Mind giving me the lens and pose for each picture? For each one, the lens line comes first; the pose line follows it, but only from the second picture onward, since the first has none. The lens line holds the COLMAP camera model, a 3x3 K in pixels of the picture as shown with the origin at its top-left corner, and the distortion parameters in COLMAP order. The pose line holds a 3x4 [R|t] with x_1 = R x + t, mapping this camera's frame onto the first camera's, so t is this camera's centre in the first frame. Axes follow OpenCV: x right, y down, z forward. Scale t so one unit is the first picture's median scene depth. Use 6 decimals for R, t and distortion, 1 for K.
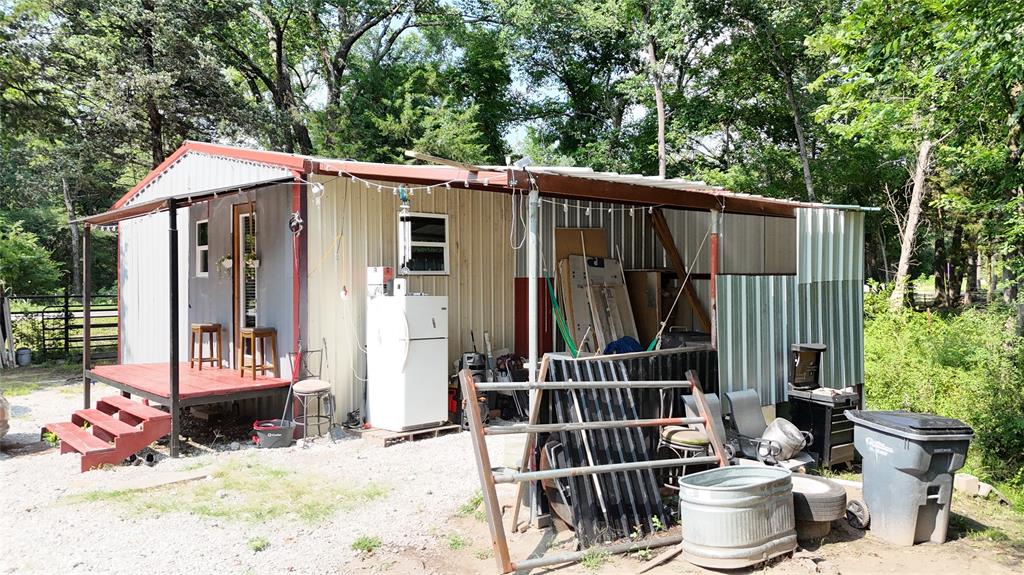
lens RADIAL K [[752.2, 0, 514.5], [0, 752.2, 282.3], [0, 0, 1]] dist [0.085296, -0.077925]
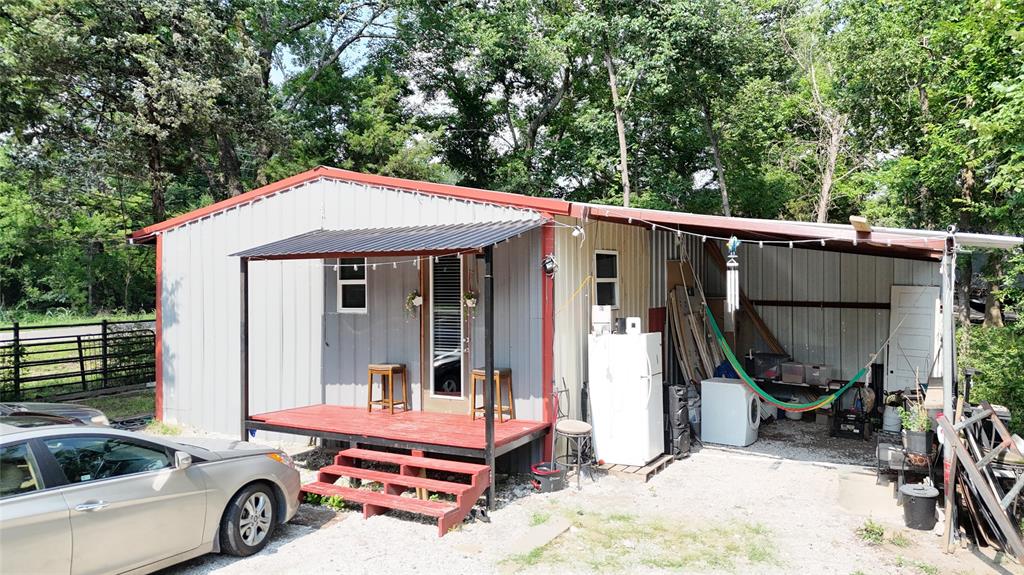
lens RADIAL K [[752.2, 0, 514.5], [0, 752.2, 282.3], [0, 0, 1]] dist [0.085296, -0.077925]
pose [[0.950044, -0.003726, 0.312093, -0.613889], [0.005062, 0.999981, -0.003470, -0.049071], [-0.312074, 0.004877, 0.950045, 0.063839]]
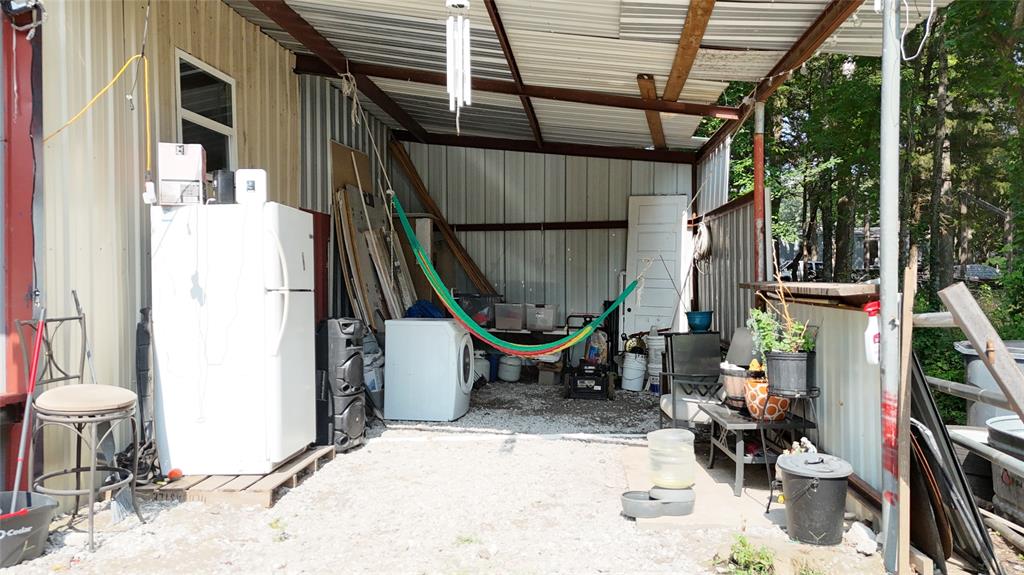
lens RADIAL K [[752.2, 0, 514.5], [0, 752.2, 282.3], [0, 0, 1]] dist [0.085296, -0.077925]
pose [[0.740814, -0.003390, 0.671702, -0.352944], [0.002642, 0.999994, 0.002133, 0.067580], [-0.671705, 0.000194, 0.740819, 0.492645]]
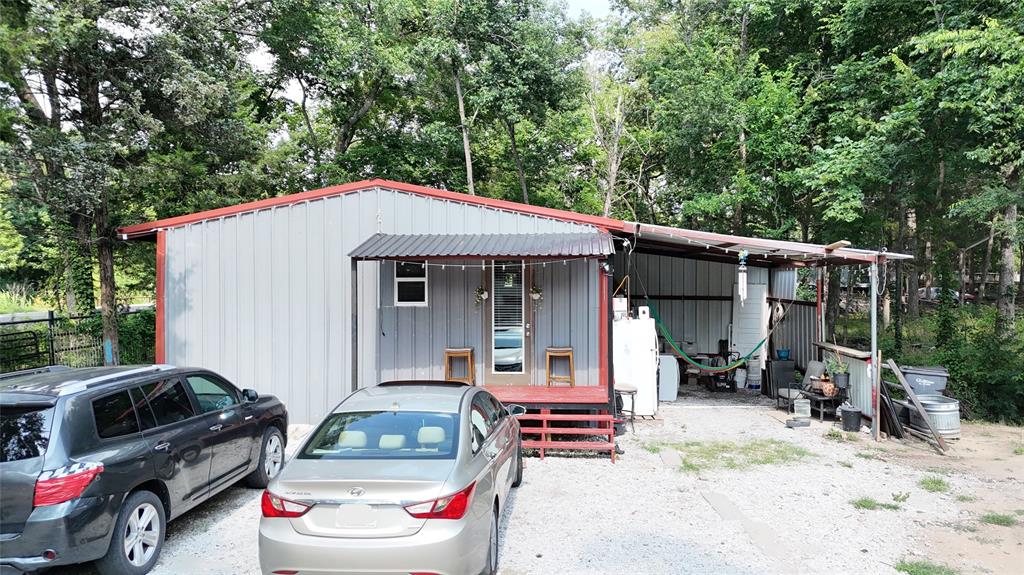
lens RADIAL K [[752.2, 0, 514.5], [0, 752.2, 282.3], [0, 0, 1]] dist [0.085296, -0.077925]
pose [[0.726561, -0.001328, 0.687101, -1.256625], [0.002361, 0.999997, -0.000564, -0.048537], [-0.687098, 0.002032, 0.726562, 0.140444]]
